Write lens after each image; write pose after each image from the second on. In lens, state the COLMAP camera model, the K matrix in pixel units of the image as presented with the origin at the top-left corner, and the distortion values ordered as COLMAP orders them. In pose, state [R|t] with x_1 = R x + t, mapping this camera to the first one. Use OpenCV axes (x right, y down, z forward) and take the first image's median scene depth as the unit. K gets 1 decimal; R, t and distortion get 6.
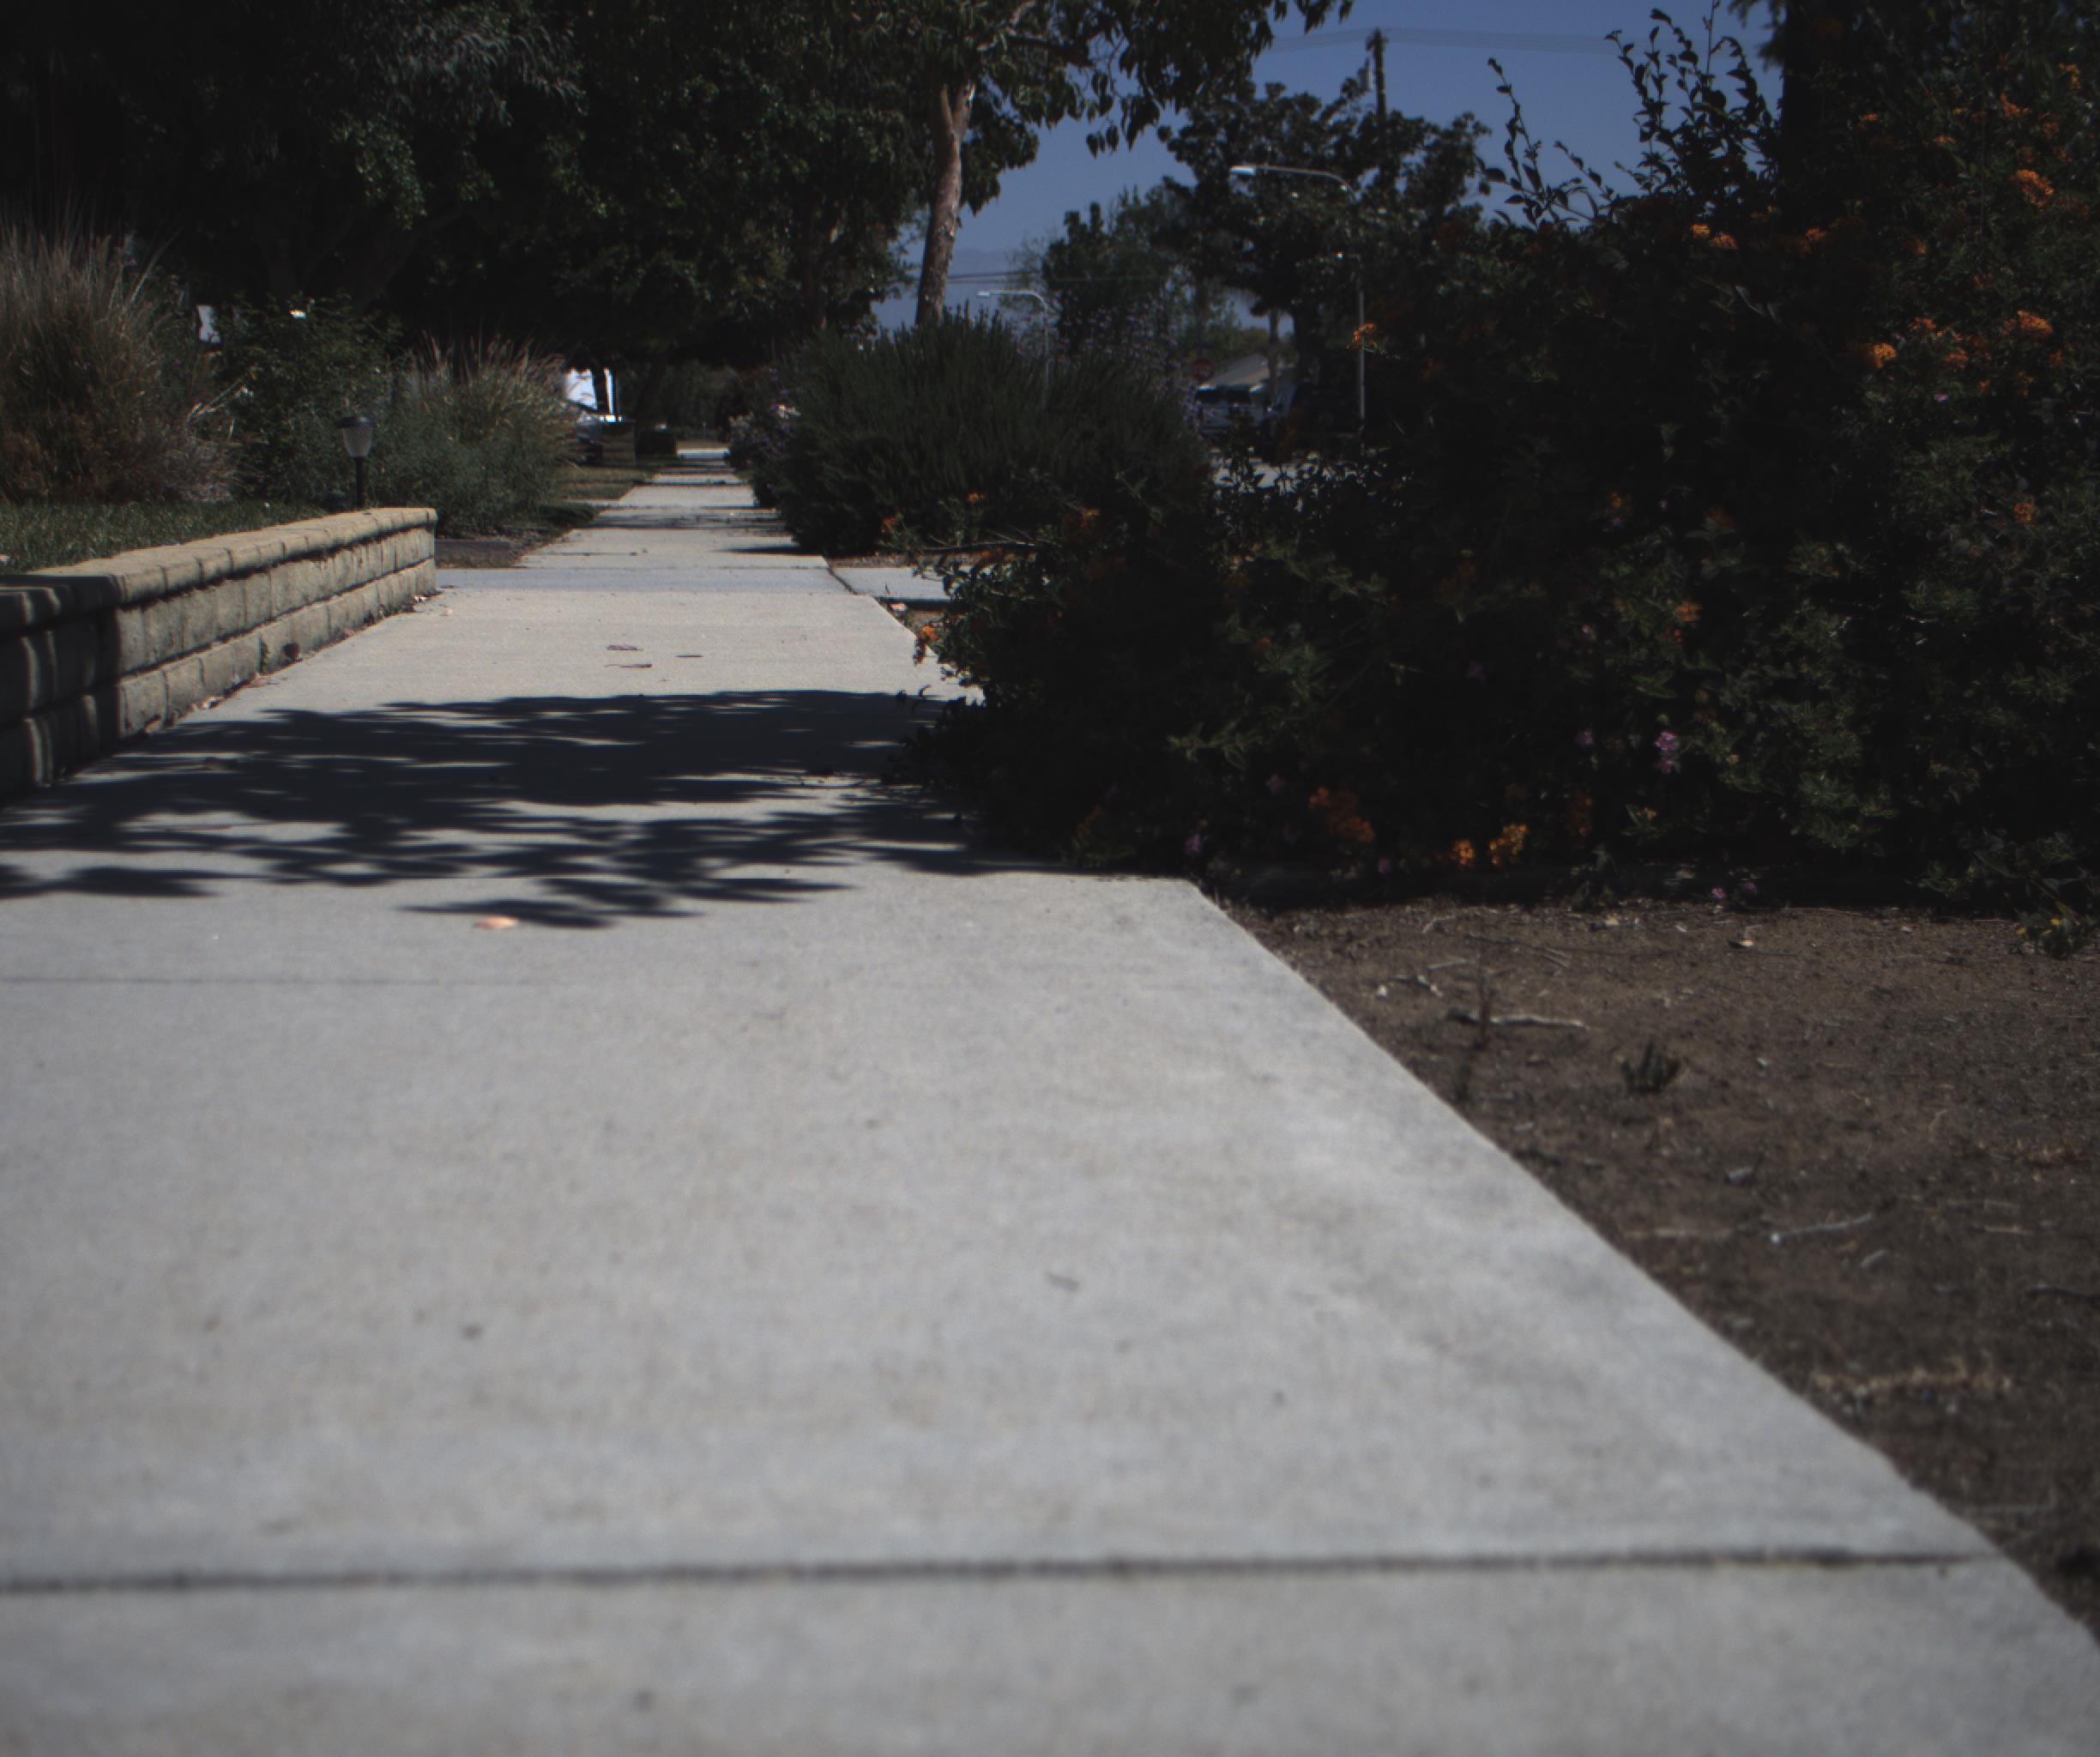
lens RADIAL K [[3930.8, 0, 1016.9], [0, 3930.8, 857.4], [0, 0, 1]] dist [-0.179750, 0.924023]
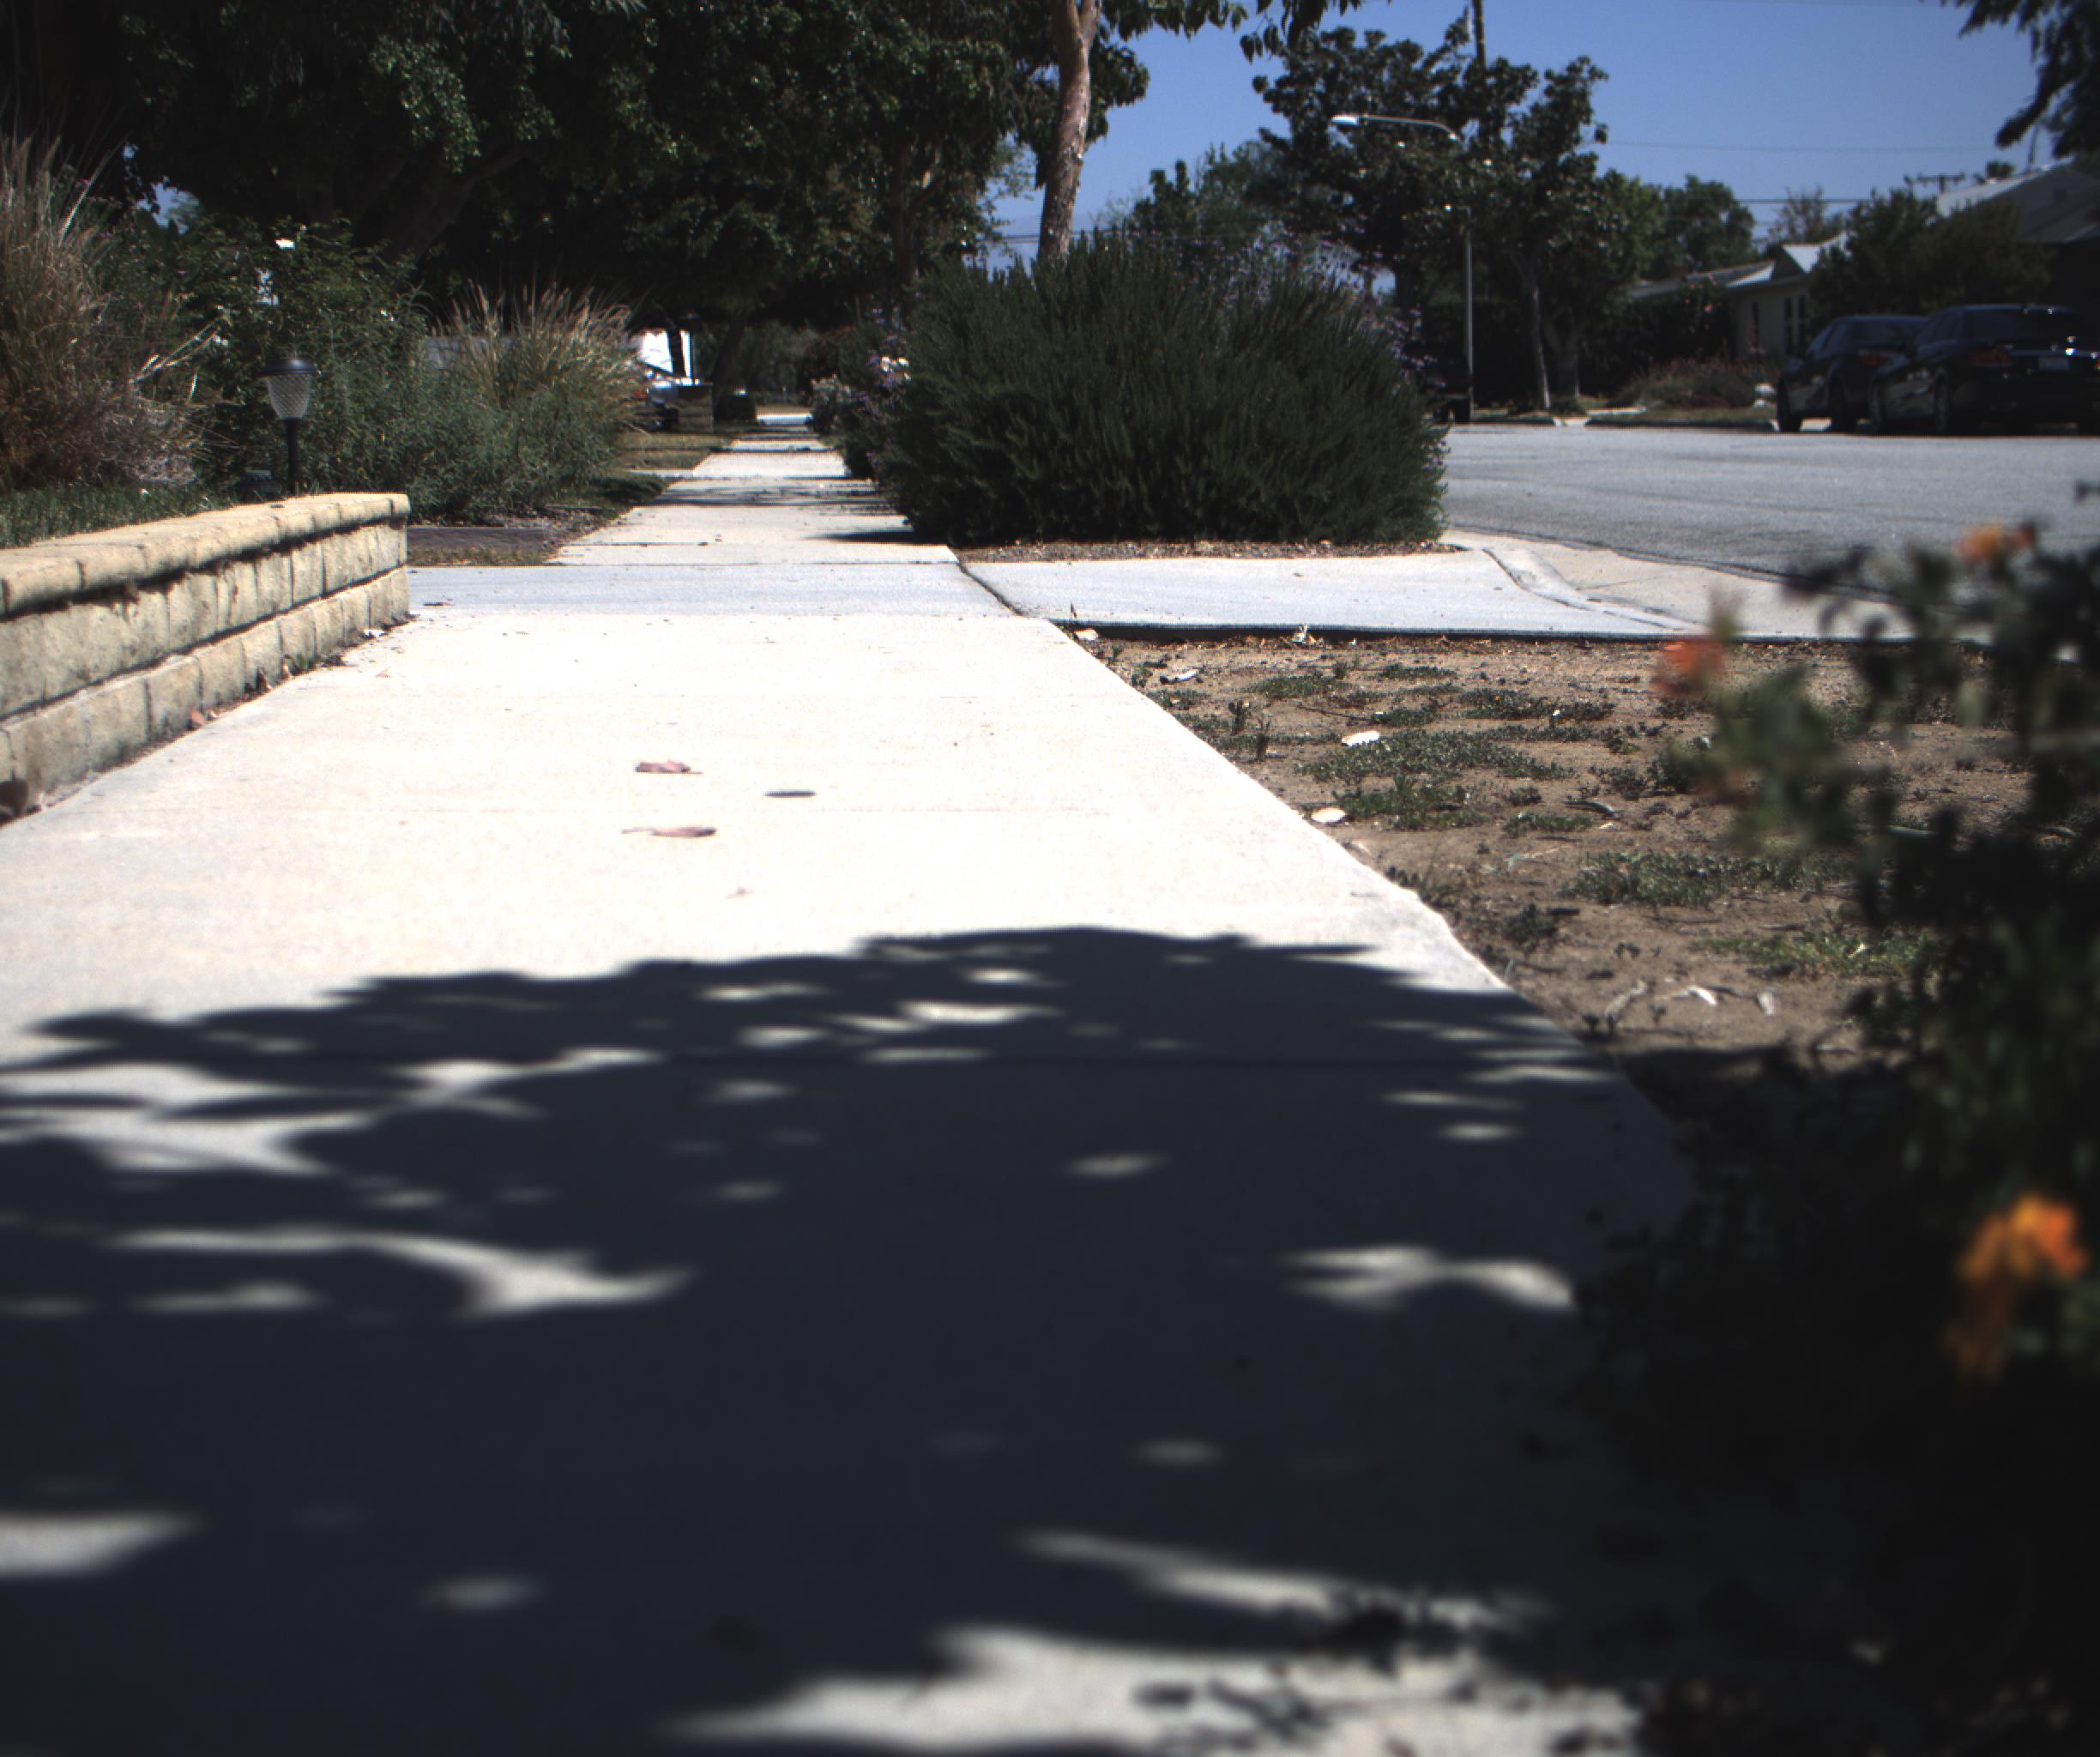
lens RADIAL K [[3930.8, 0, 1016.9], [0, 3930.8, 857.4], [0, 0, 1]] dist [-0.179750, 0.924023]
pose [[0.999779, -0.003785, -0.020681, -0.006974], [0.003971, 0.999952, 0.008966, -0.007709], [0.020646, -0.009046, 0.999746, 0.078276]]
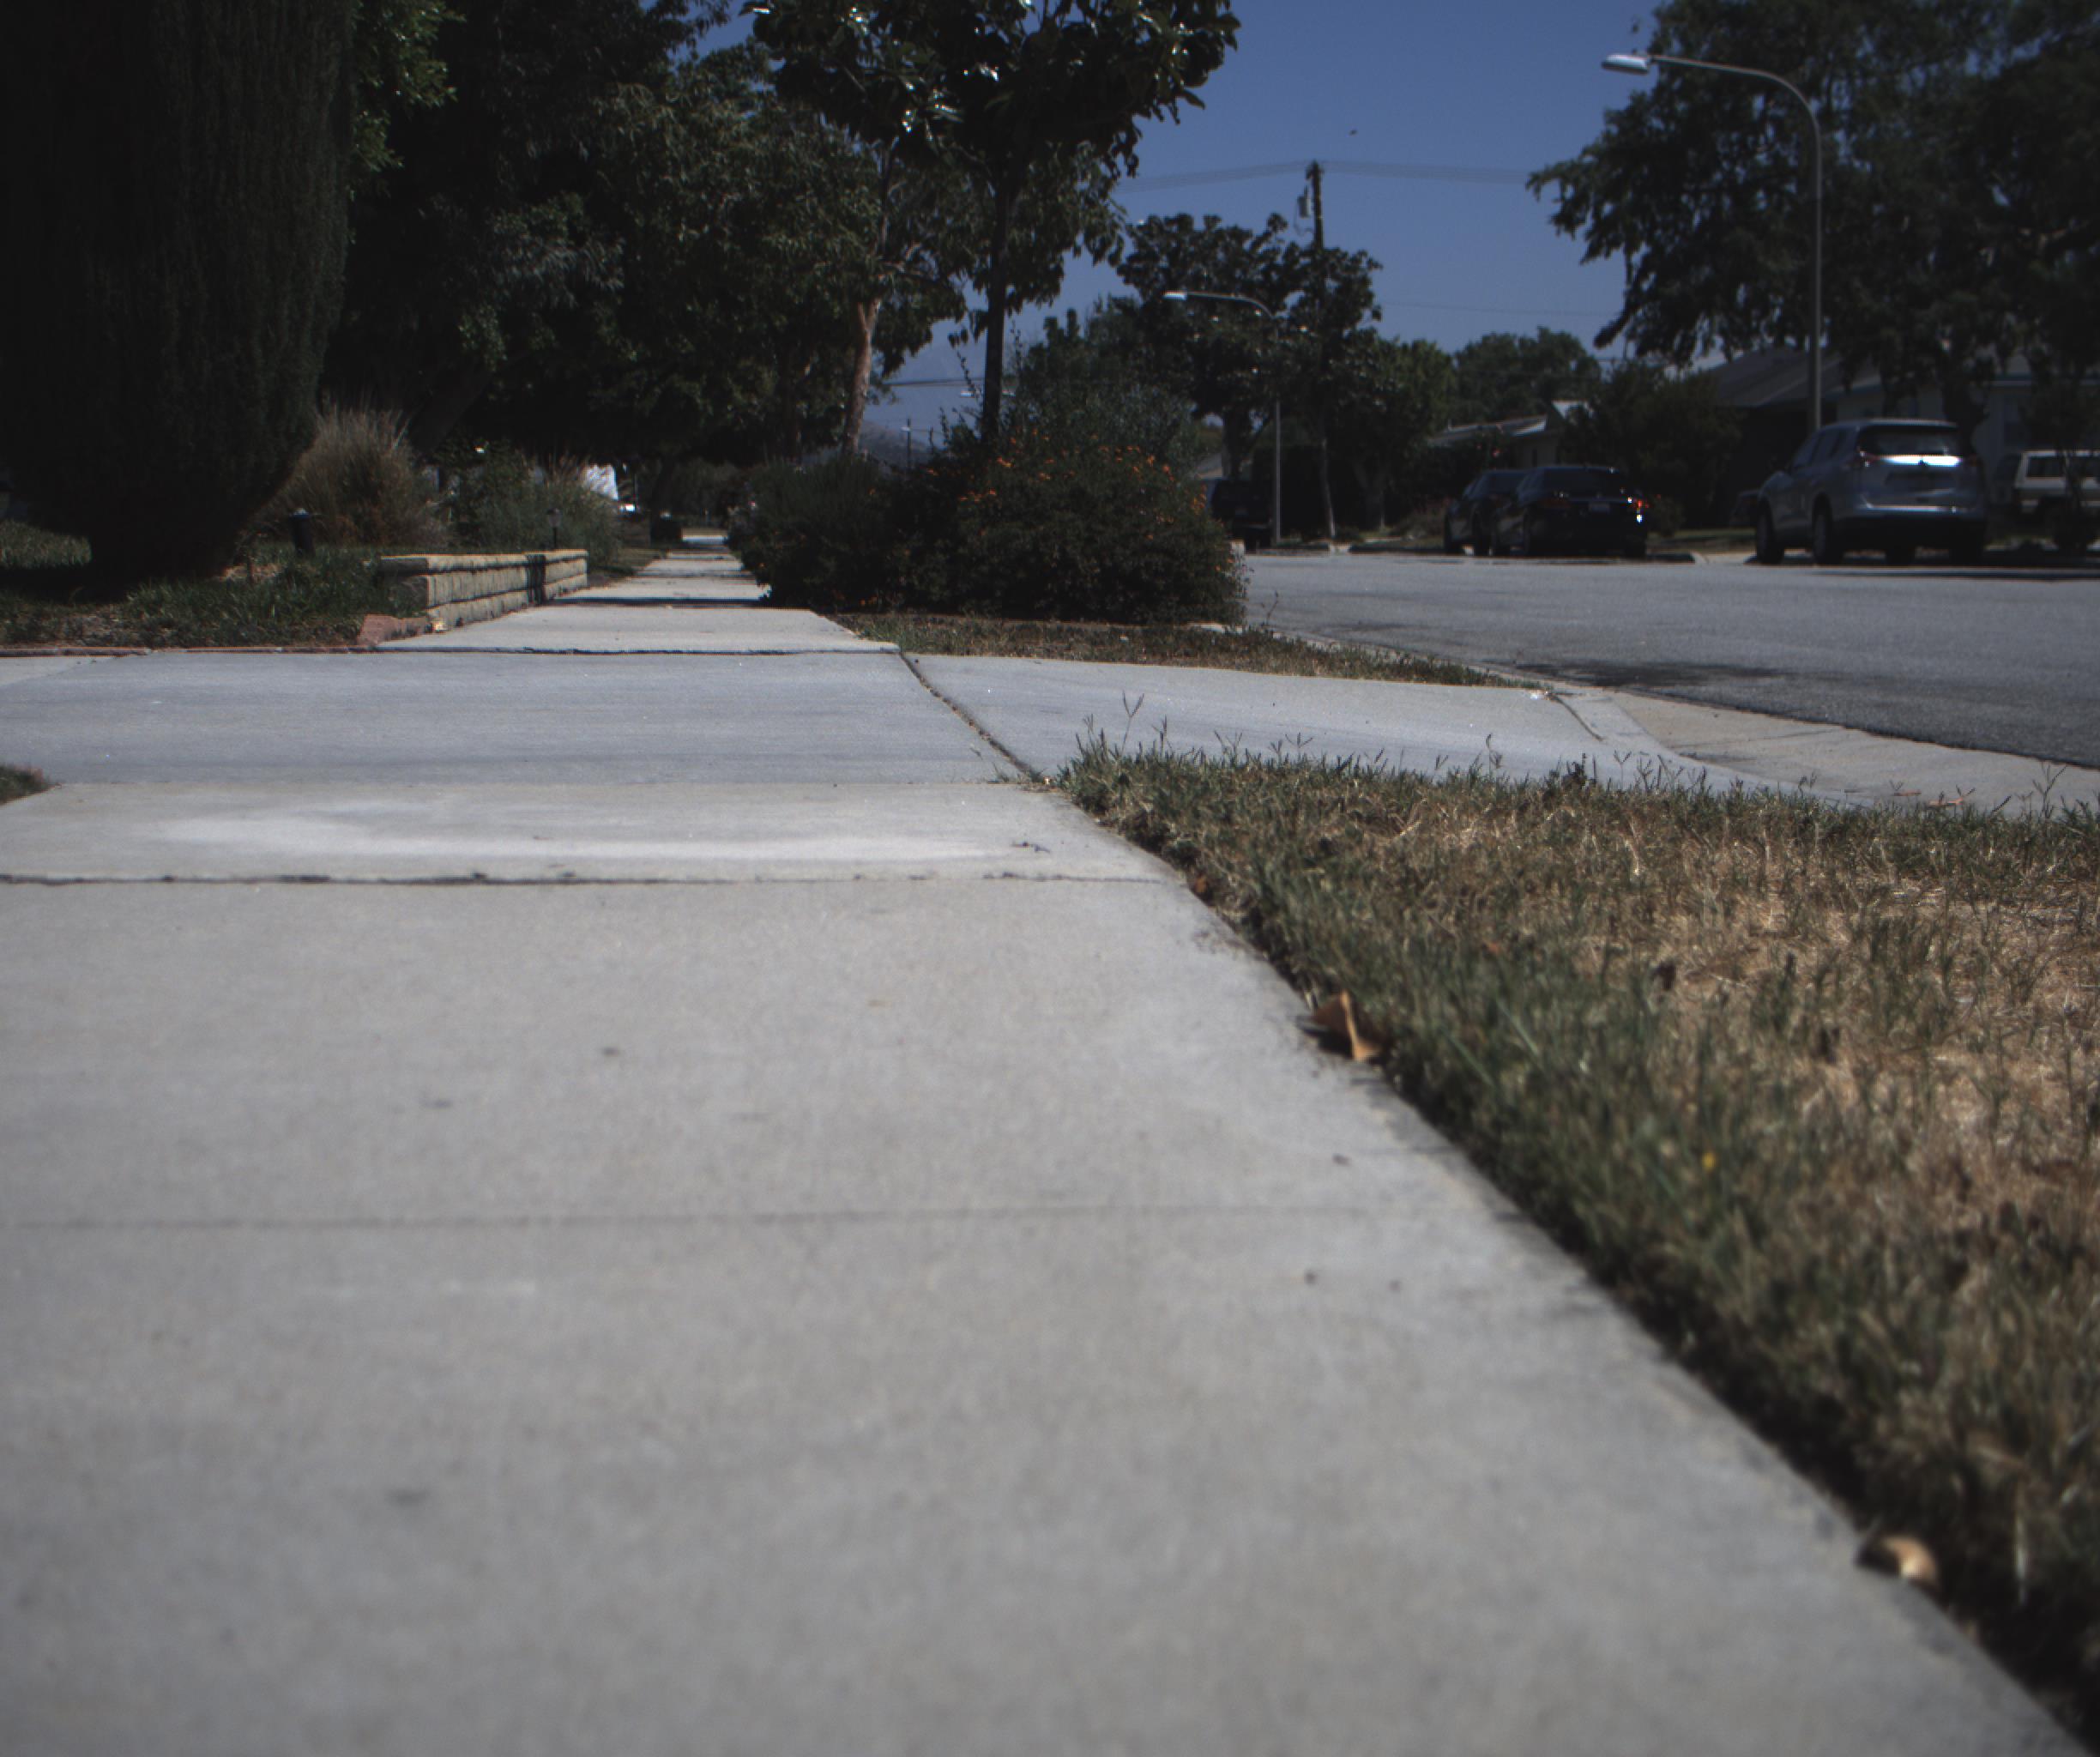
lens RADIAL K [[3930.8, 0, 1016.9], [0, 3930.8, 857.4], [0, 0, 1]] dist [-0.179750, 0.924023]
pose [[0.999983, 0.005907, 0.000084, 0.023996], [-0.005904, 0.999721, -0.022878, 0.033315], [-0.000219, 0.022877, 0.999738, -0.303041]]
